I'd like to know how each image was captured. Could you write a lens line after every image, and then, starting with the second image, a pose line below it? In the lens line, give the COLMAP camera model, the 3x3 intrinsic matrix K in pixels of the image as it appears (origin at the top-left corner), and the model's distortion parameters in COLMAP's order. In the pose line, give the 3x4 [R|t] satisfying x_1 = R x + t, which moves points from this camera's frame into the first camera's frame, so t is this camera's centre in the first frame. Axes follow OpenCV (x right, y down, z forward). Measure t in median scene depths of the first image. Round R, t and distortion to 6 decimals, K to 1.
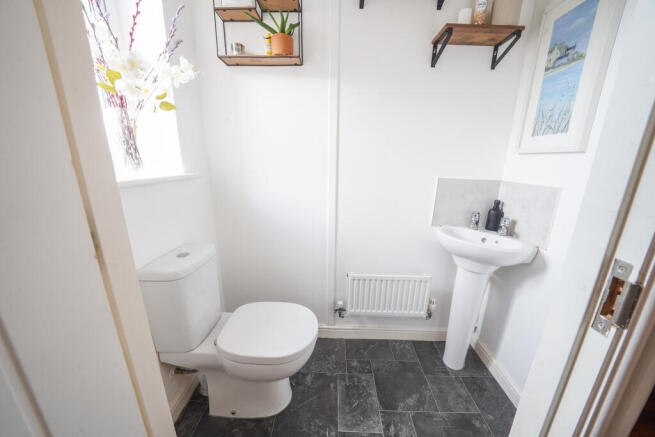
lens RADIAL K [[228.7, 0, 328.6], [0, 228.7, 221.3], [0, 0, 1]] dist [-0.020558, 0.000115]
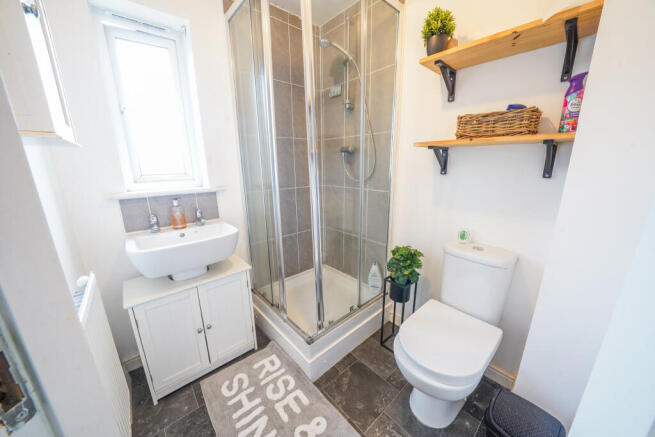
lens RADIAL K [[228.7, 0, 328.6], [0, 228.7, 221.3], [0, 0, 1]] dist [-0.020558, 0.000115]
pose [[-0.725001, 0.161005, -0.669665, 1.025281], [-0.179000, 0.894836, 0.408934, -0.345606], [0.665081, 0.416348, -0.619937, 1.278188]]
